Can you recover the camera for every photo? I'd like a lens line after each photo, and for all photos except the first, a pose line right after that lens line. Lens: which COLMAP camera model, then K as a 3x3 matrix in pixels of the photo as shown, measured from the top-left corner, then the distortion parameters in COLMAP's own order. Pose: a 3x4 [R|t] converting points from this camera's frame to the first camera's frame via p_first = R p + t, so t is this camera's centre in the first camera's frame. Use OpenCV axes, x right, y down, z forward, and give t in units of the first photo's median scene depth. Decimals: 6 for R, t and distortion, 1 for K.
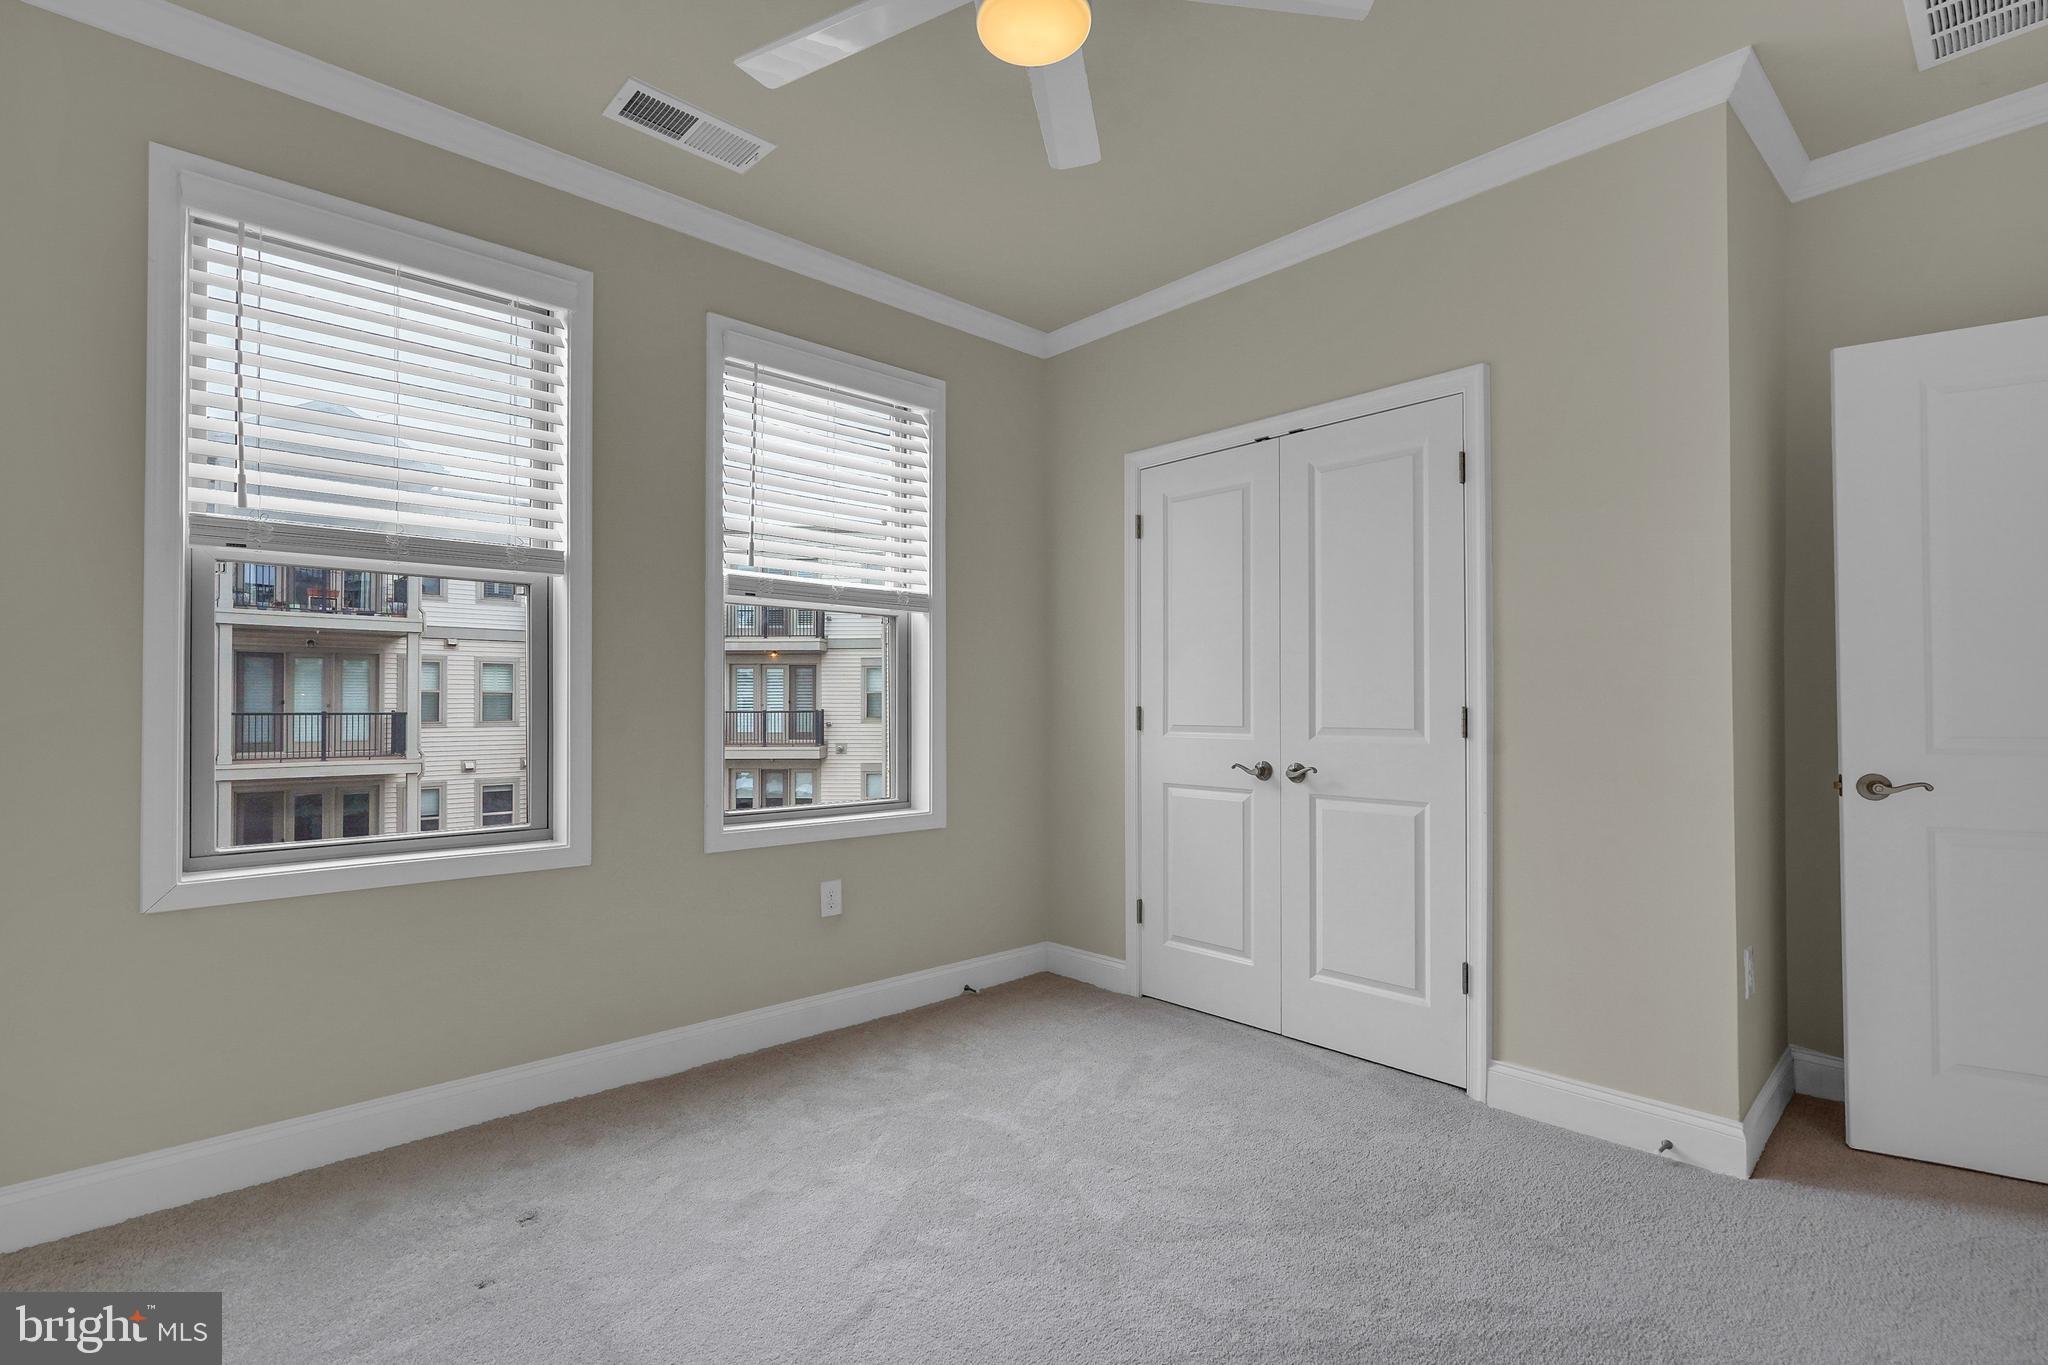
lens RADIAL K [[961.4, 0, 1024.9], [0, 961.4, 672.3], [0, 0, 1]] dist [0.000605, 0.000048]
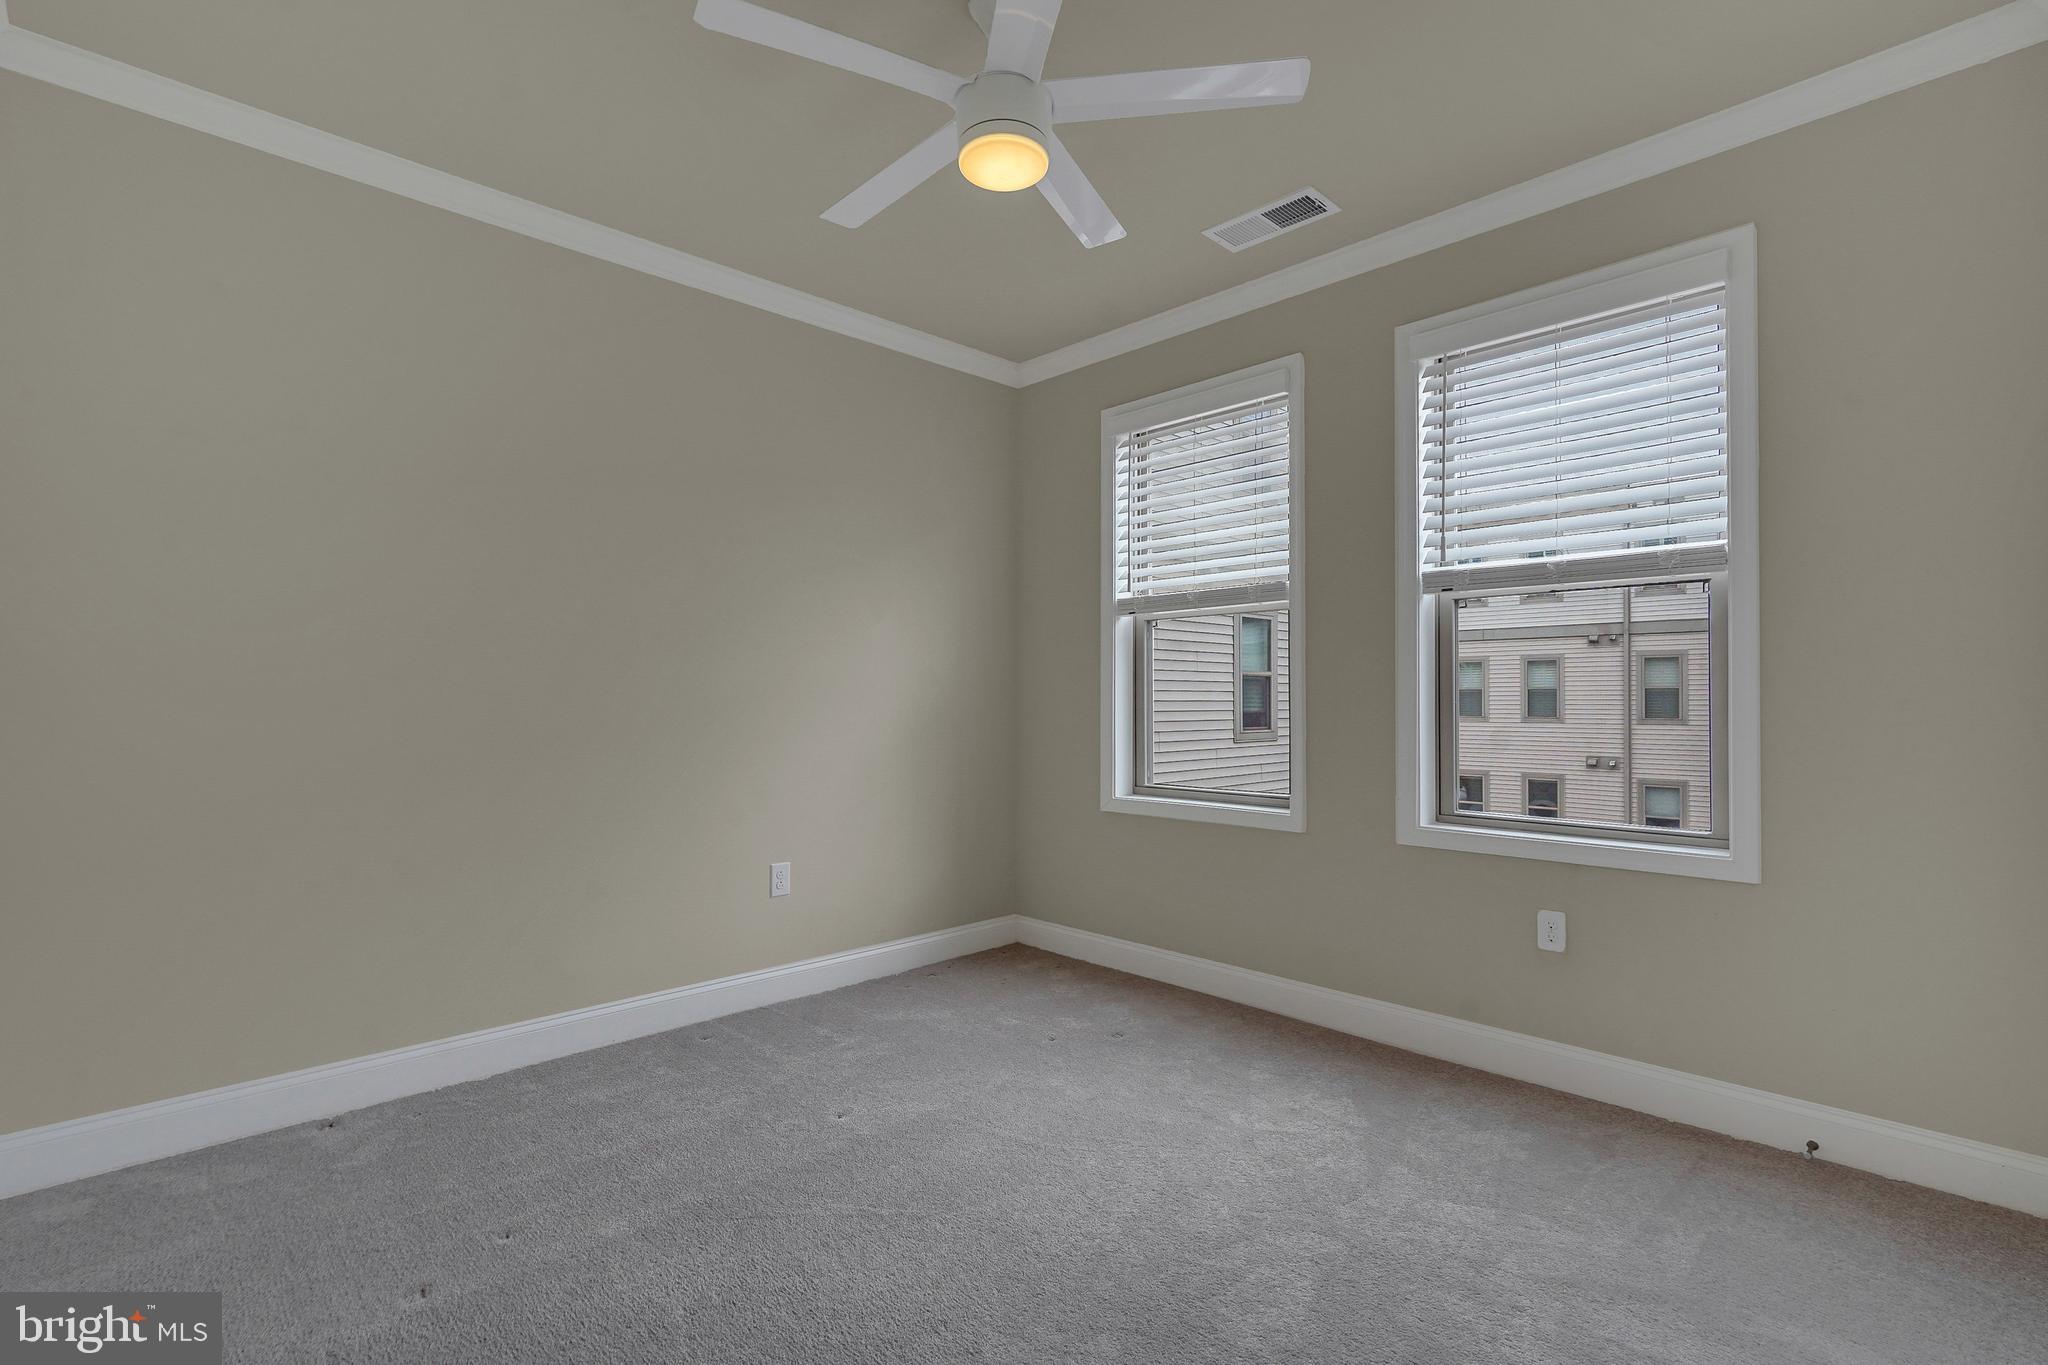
lens RADIAL K [[950.9, 0, 1013.3], [0, 950.9, 683.3], [0, 0, 1]] dist [0.000898, 0.000266]
pose [[0.023164, -0.017877, -0.999572, 0.659234], [0.029599, 0.999414, -0.017188, 0.016935], [0.999293, -0.029188, 0.023679, 0.527927]]
